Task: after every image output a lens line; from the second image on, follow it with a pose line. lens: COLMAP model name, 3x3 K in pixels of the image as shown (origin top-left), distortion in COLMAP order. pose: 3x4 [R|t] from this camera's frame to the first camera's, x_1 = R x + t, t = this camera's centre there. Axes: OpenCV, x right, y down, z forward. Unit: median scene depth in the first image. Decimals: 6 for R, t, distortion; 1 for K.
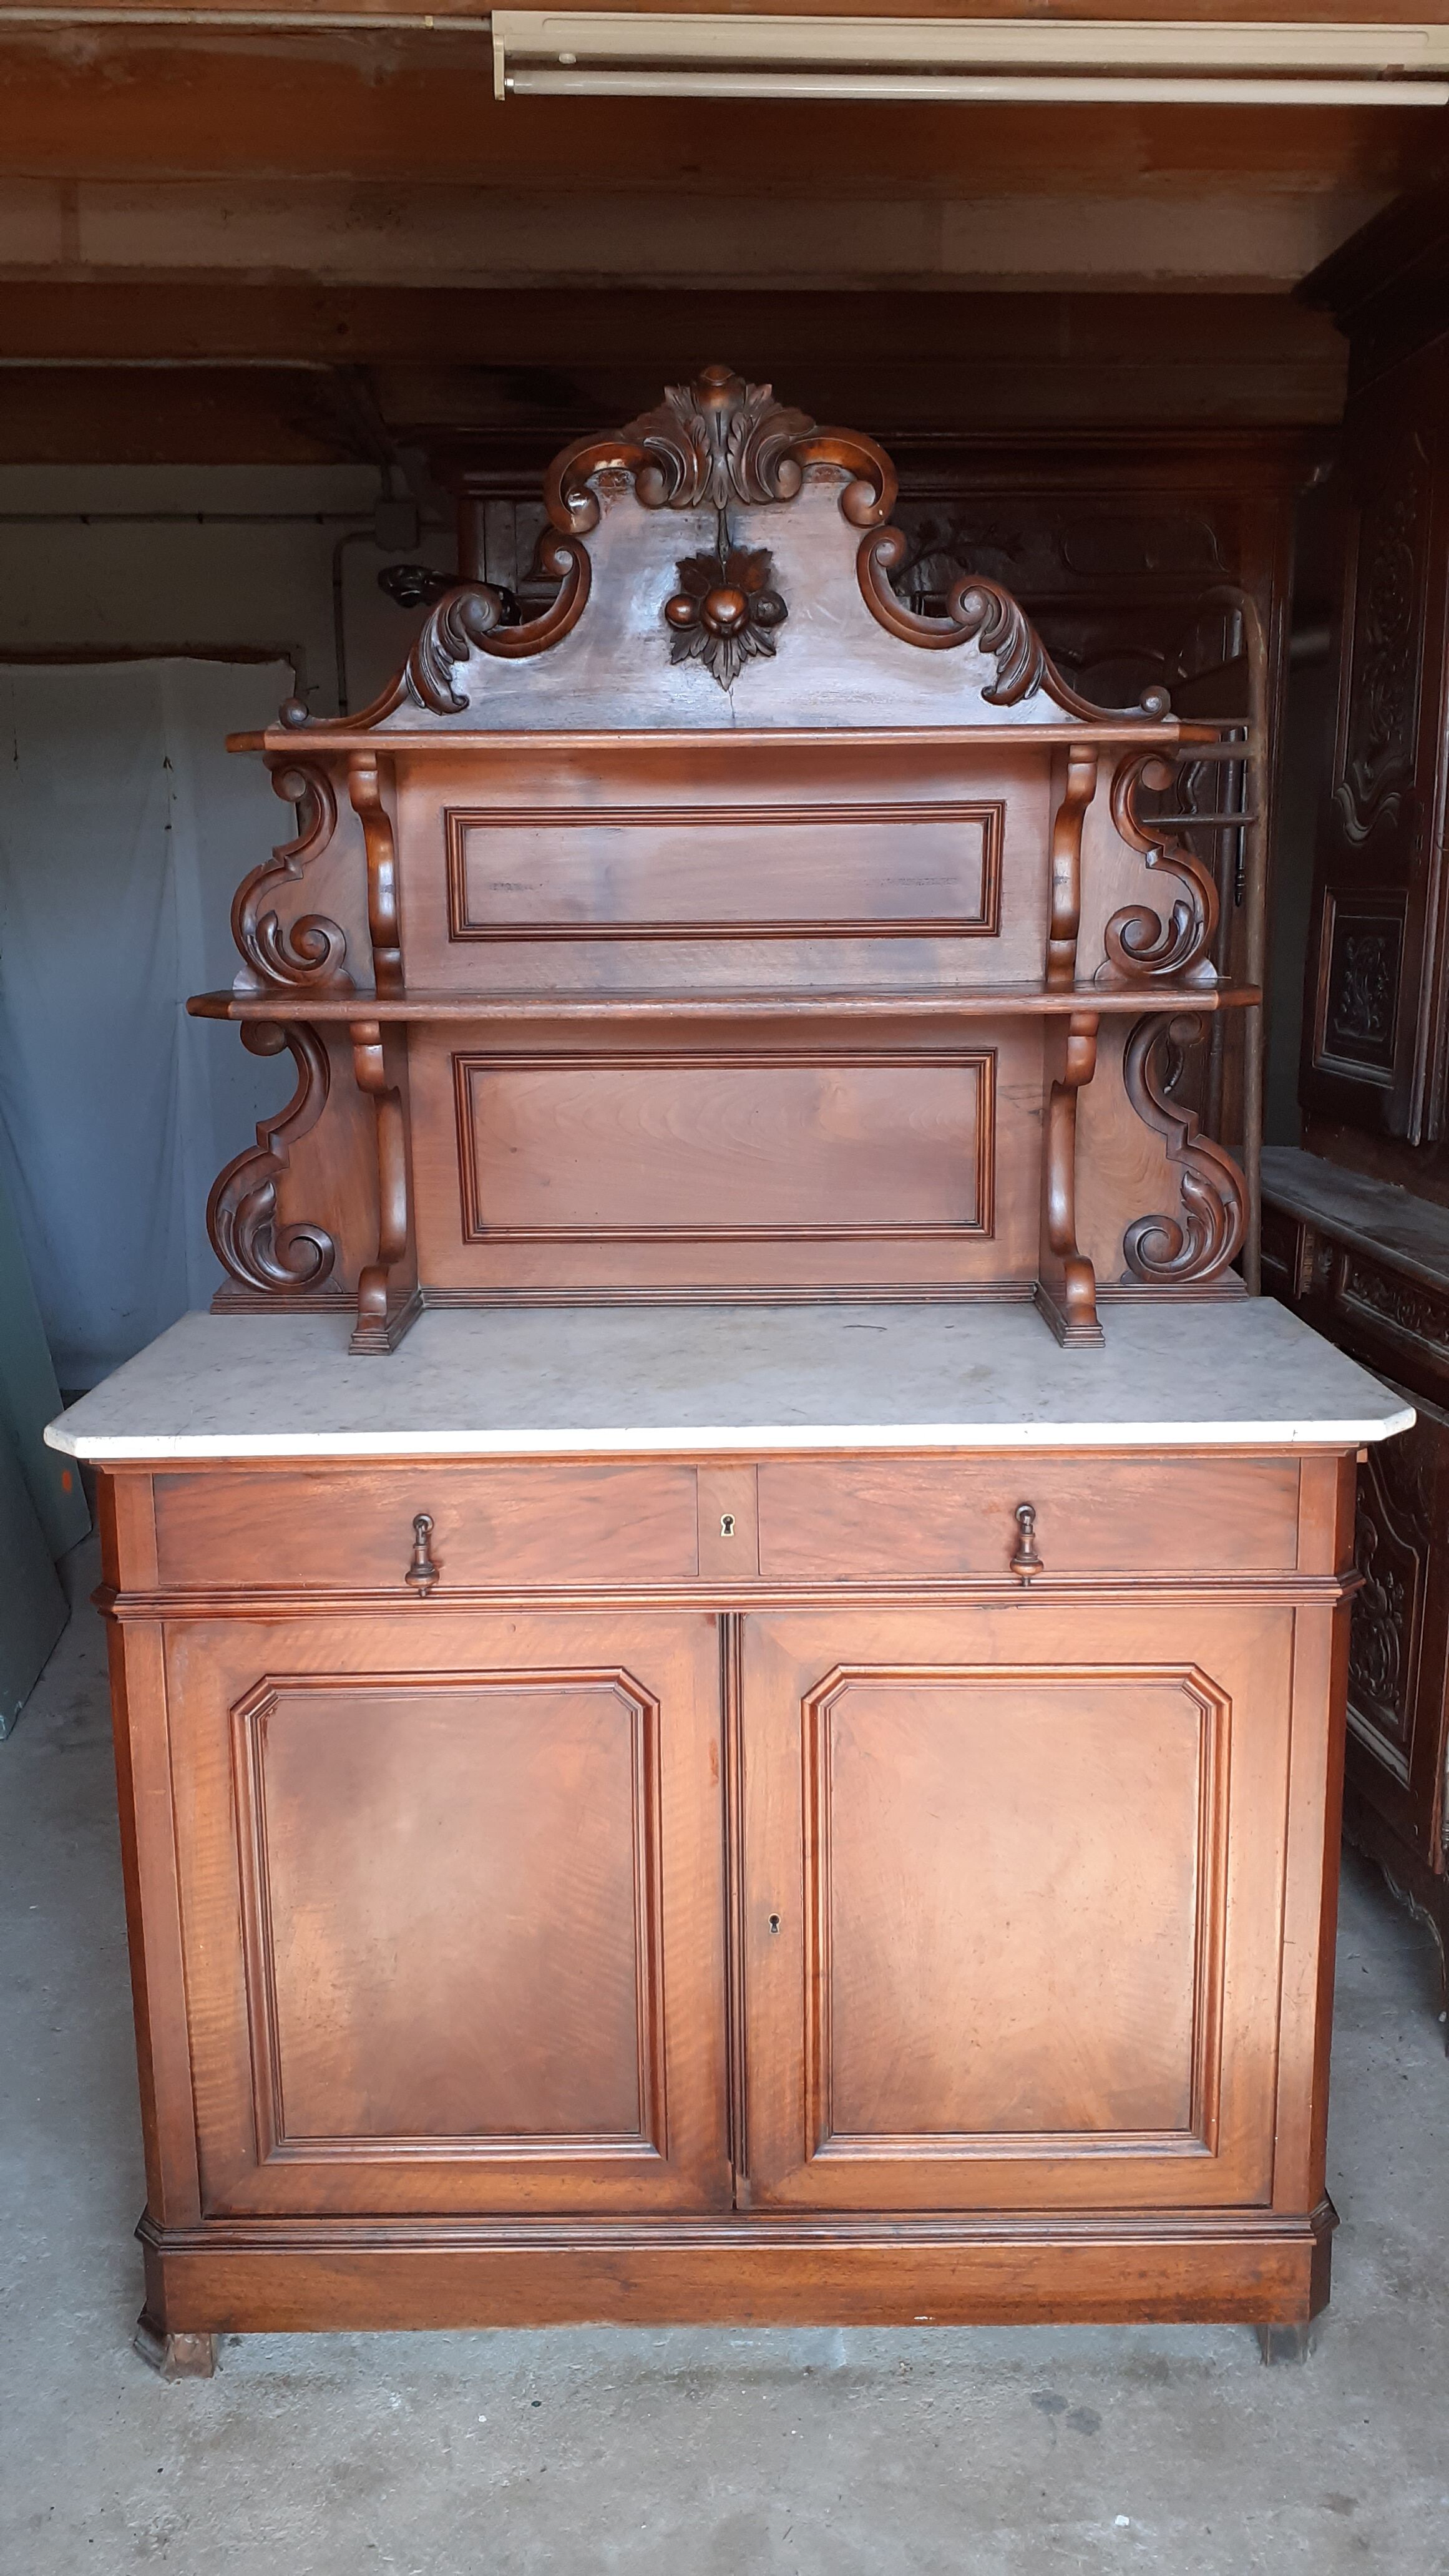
lens RADIAL K [[2096.7, 0, 708.9], [0, 2096.7, 1288.2], [0, 0, 1]] dist [0.049046, -0.083579]
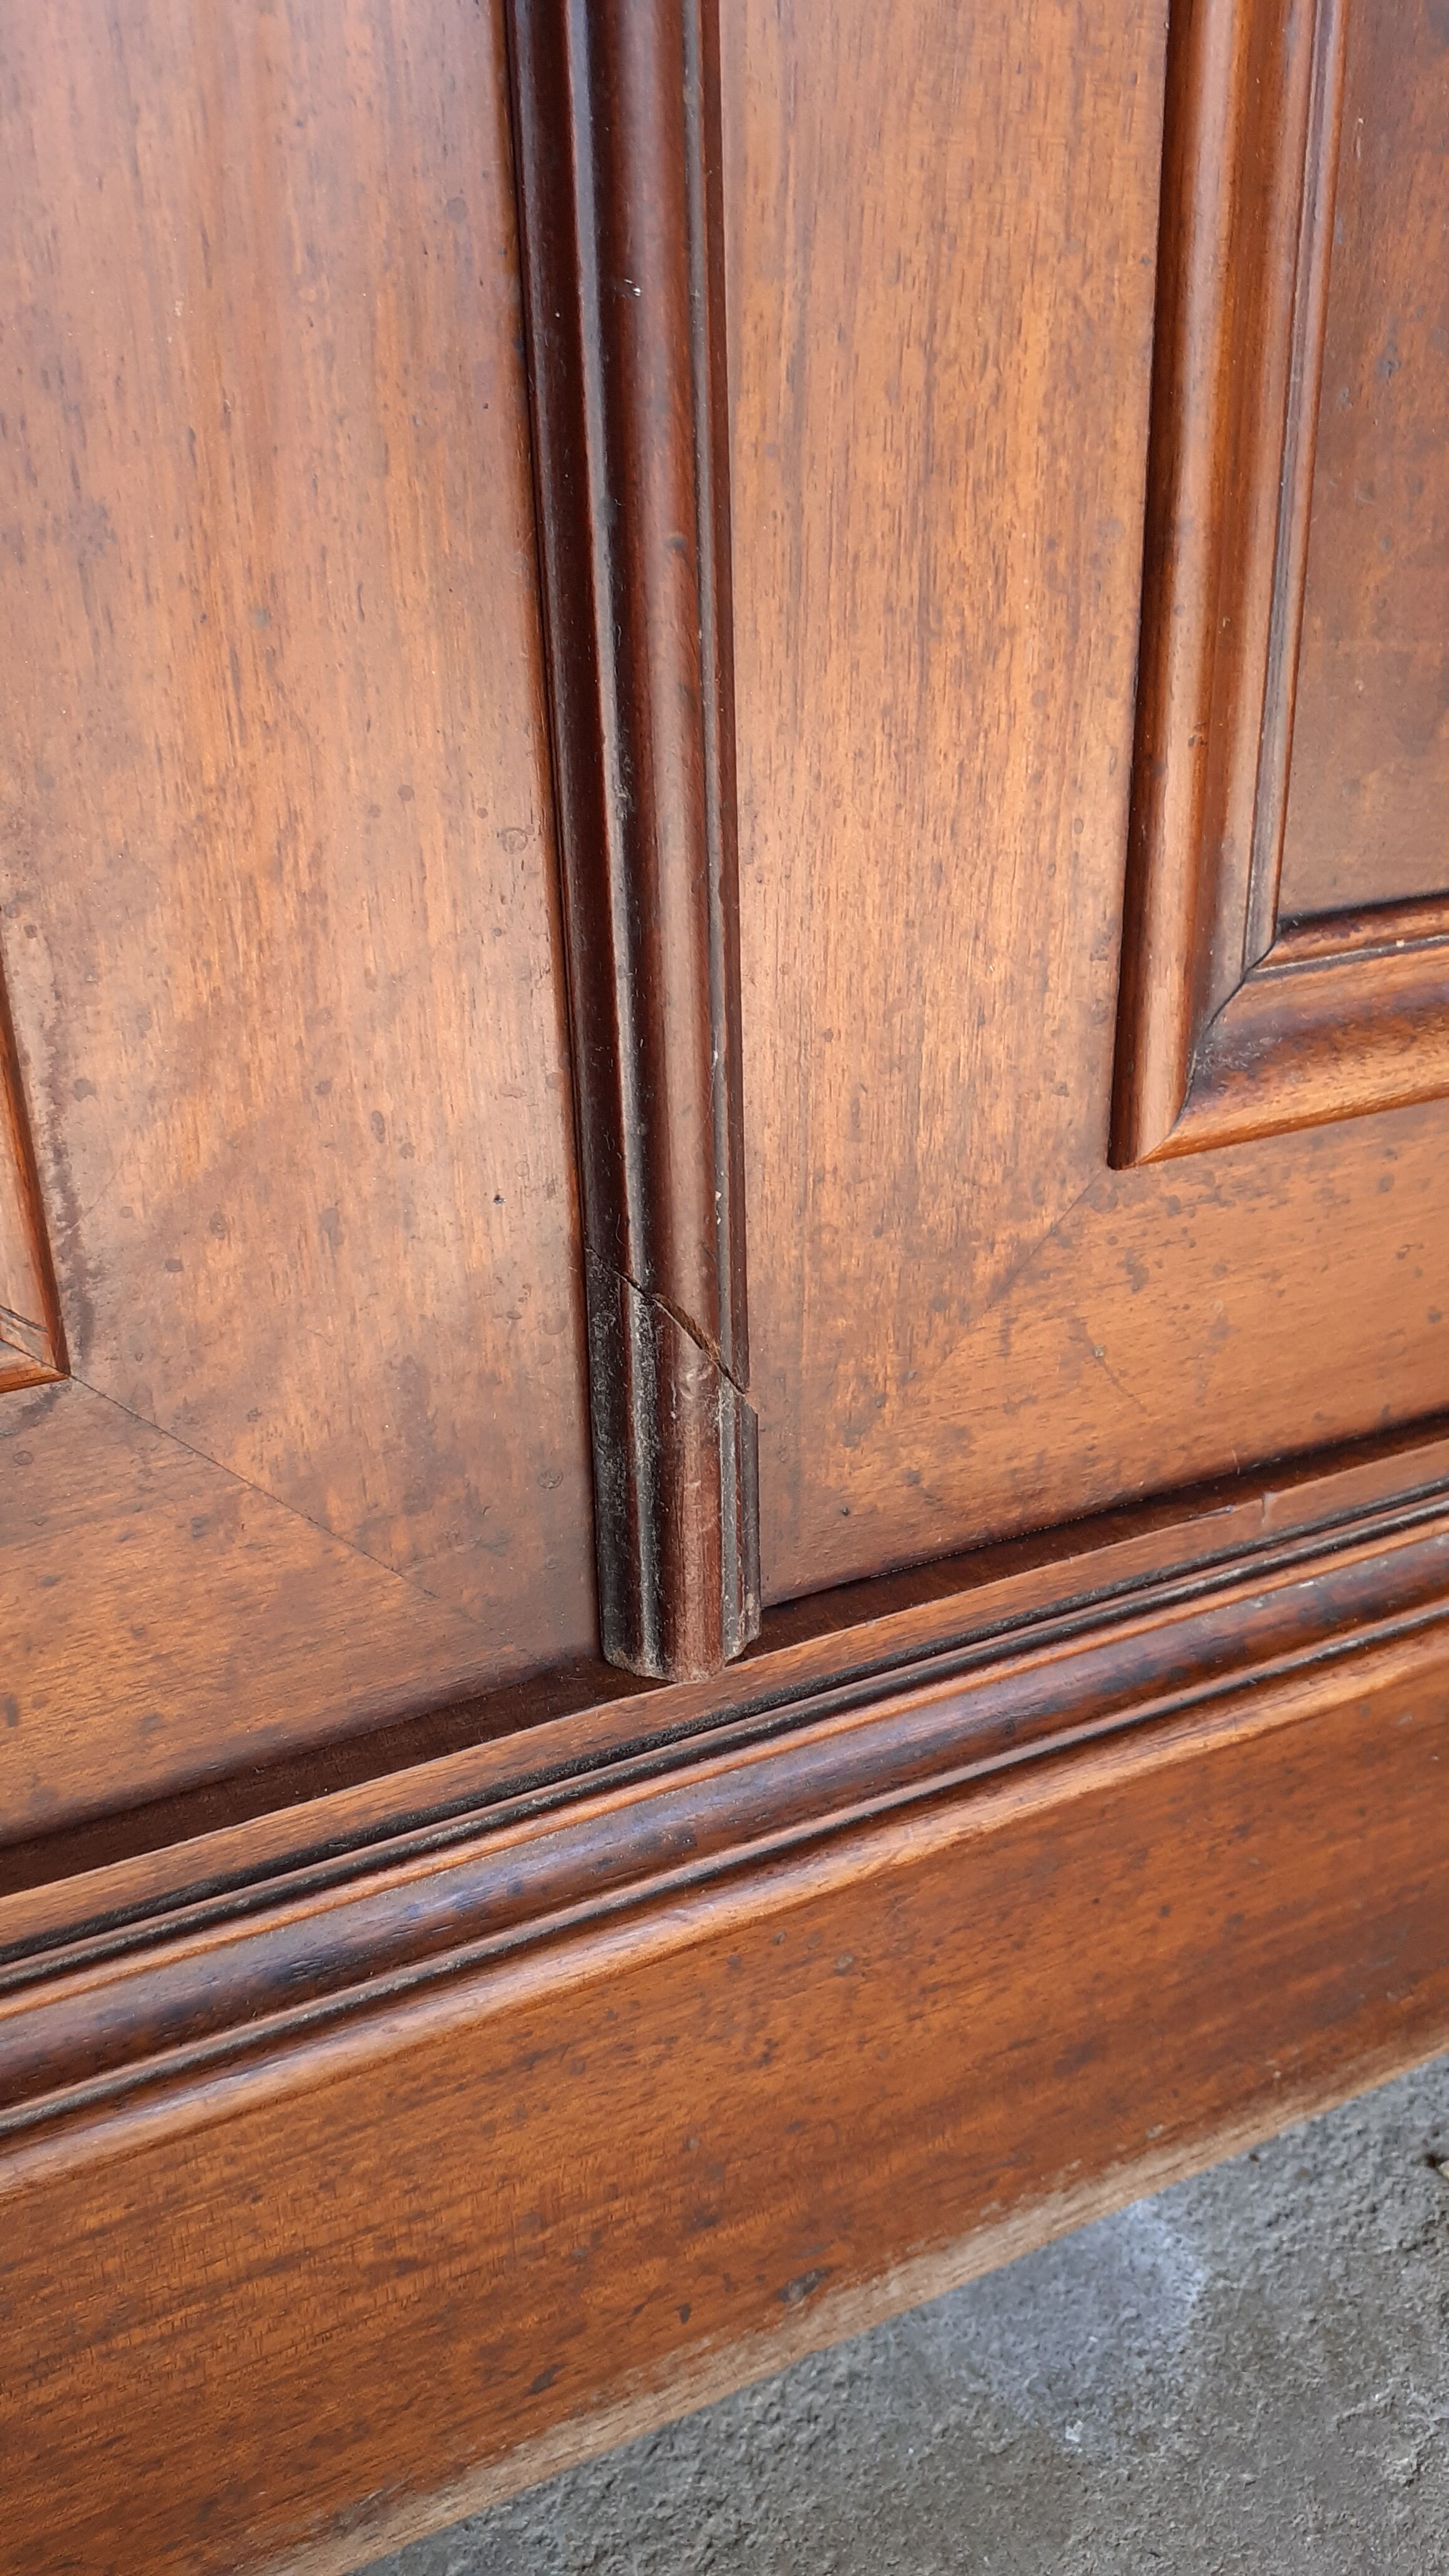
lens RADIAL K [[2096.7, 0, 727.4], [0, 2096.7, 1271.8], [0, 0, 1]] dist [0.049046, -0.083579]
pose [[0.889731, -0.194148, 0.413140, -0.031891], [0.106359, 0.968307, 0.225986, 0.376506], [-0.443921, -0.157125, 0.882182, 0.865708]]
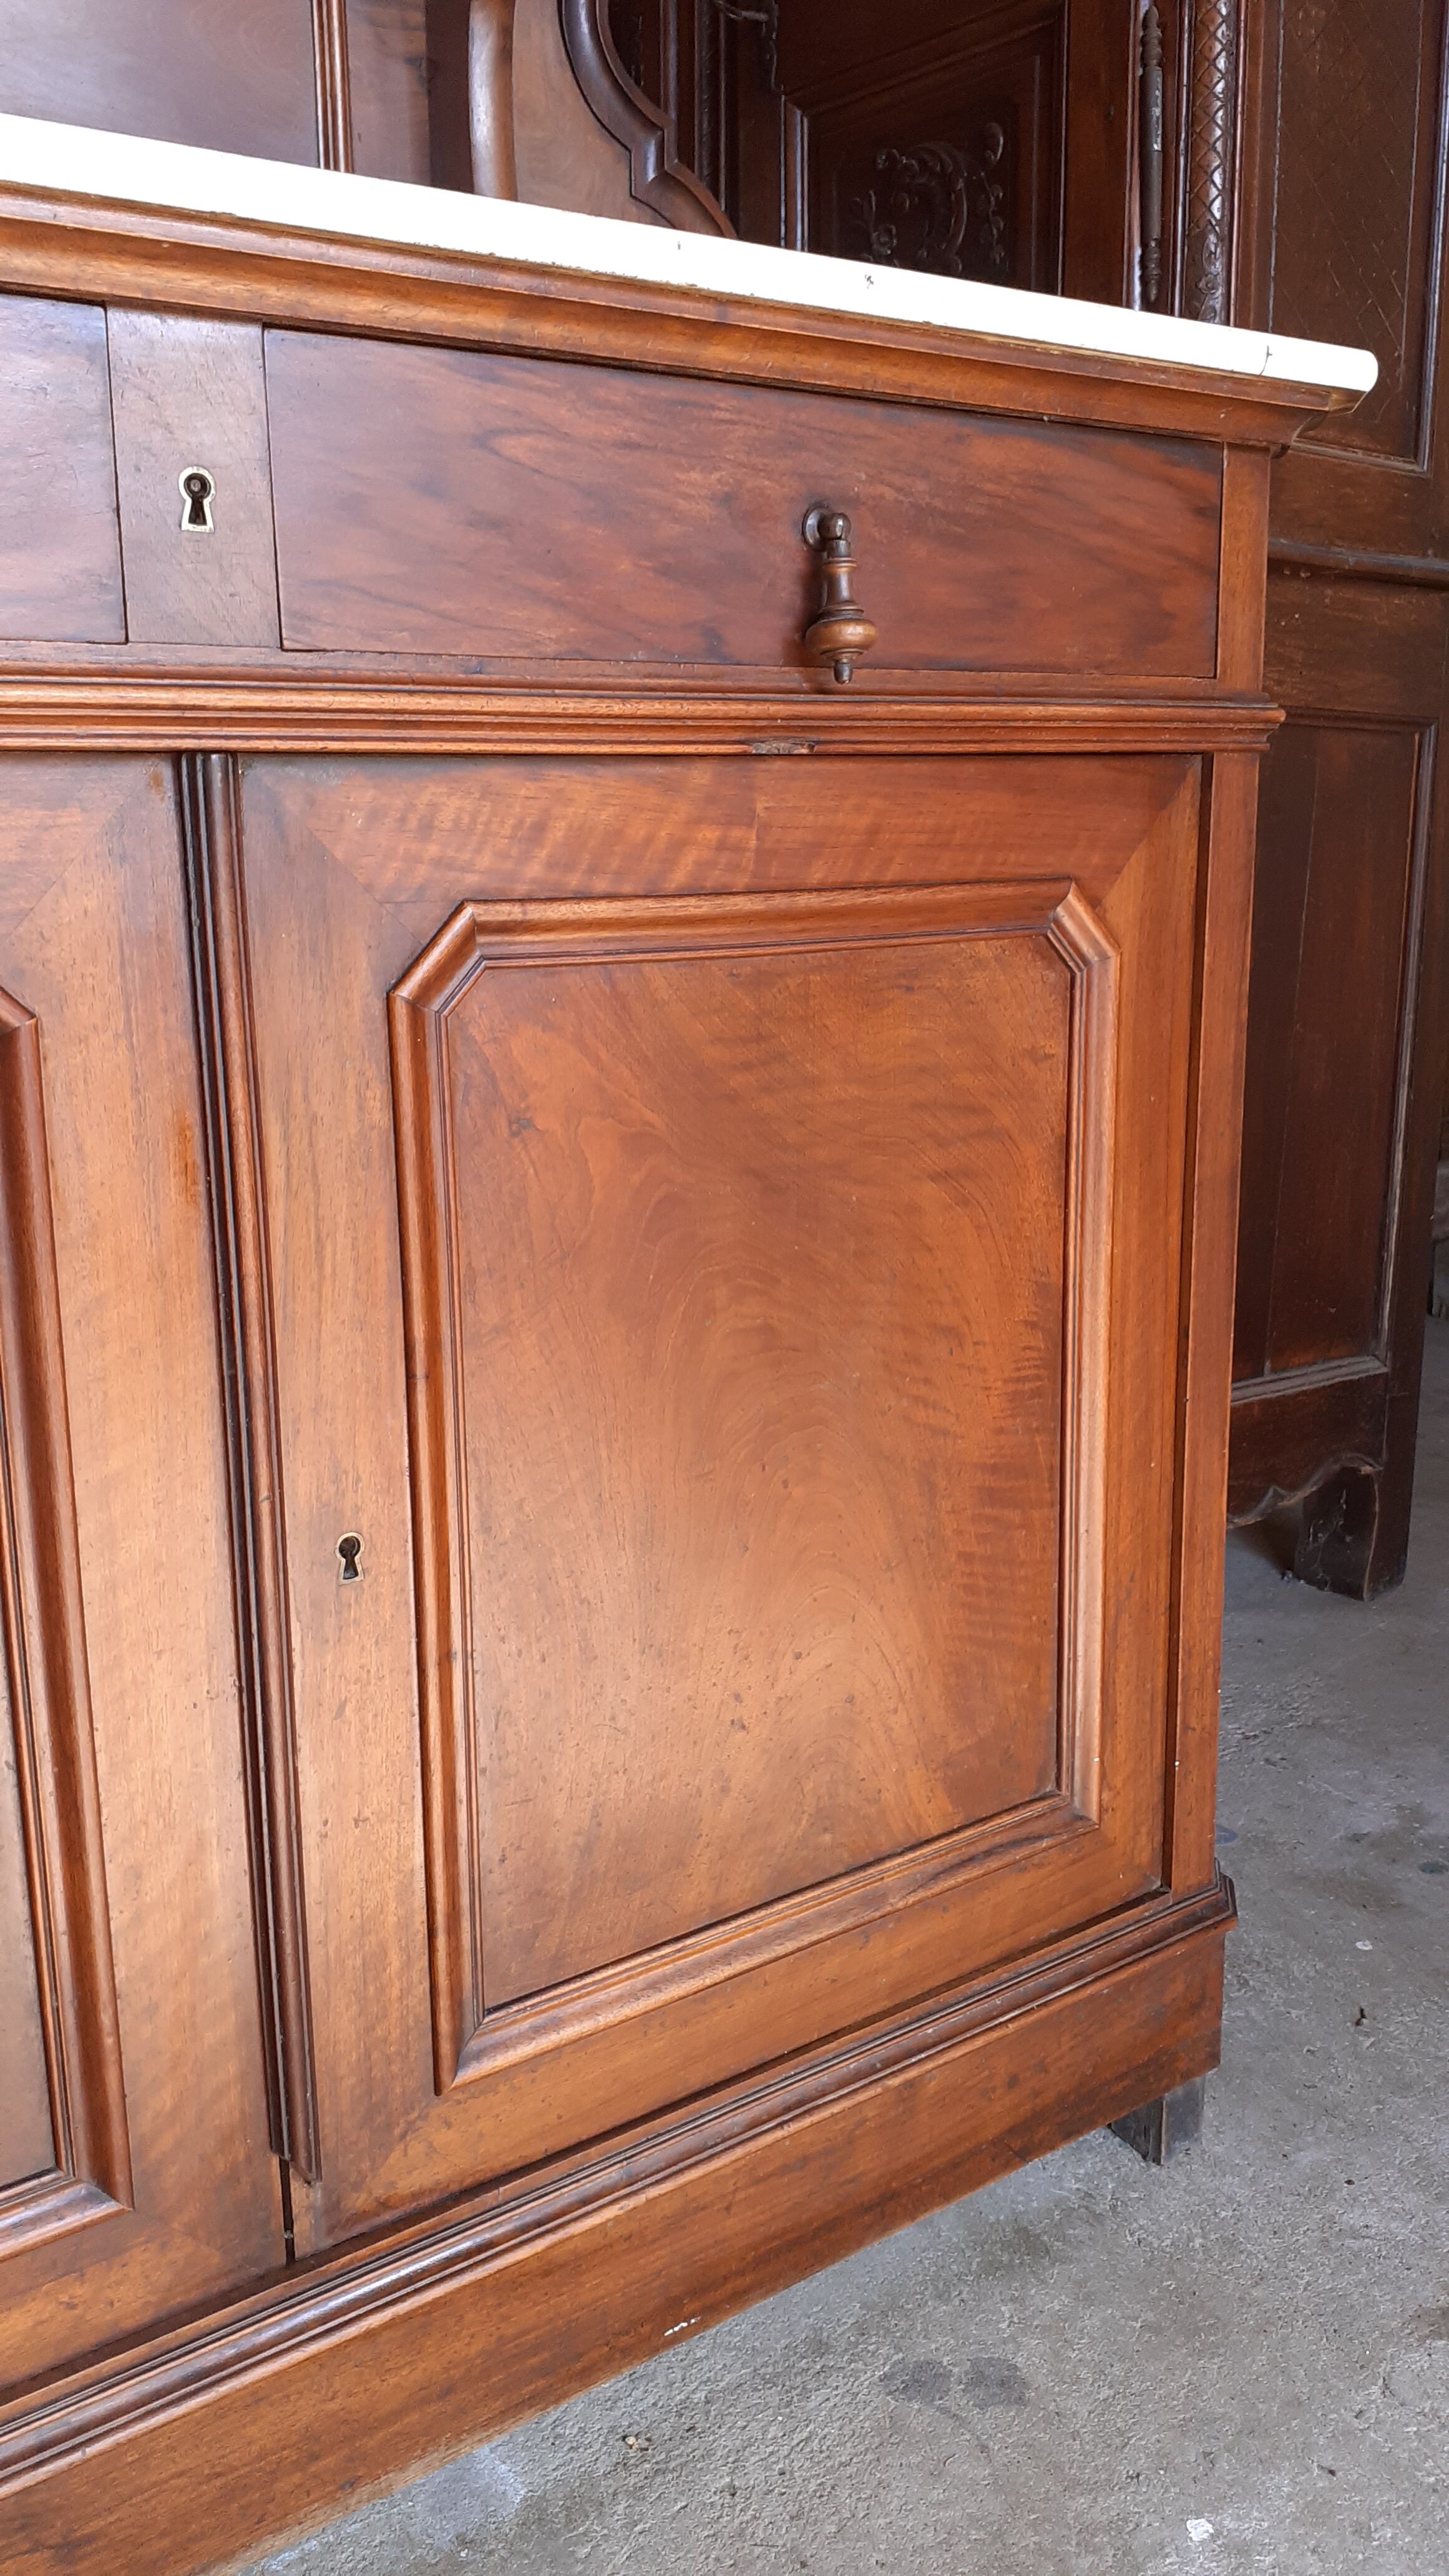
lens RADIAL K [[2096.7, 0, 740.6], [0, 2096.7, 1261.8], [0, 0, 1]] dist [0.049046, -0.083579]
pose [[0.809287, -0.122970, 0.574399, -0.132751], [0.116100, 0.992038, 0.048802, 0.218735], [-0.575826, 0.027193, 0.817120, 0.576518]]
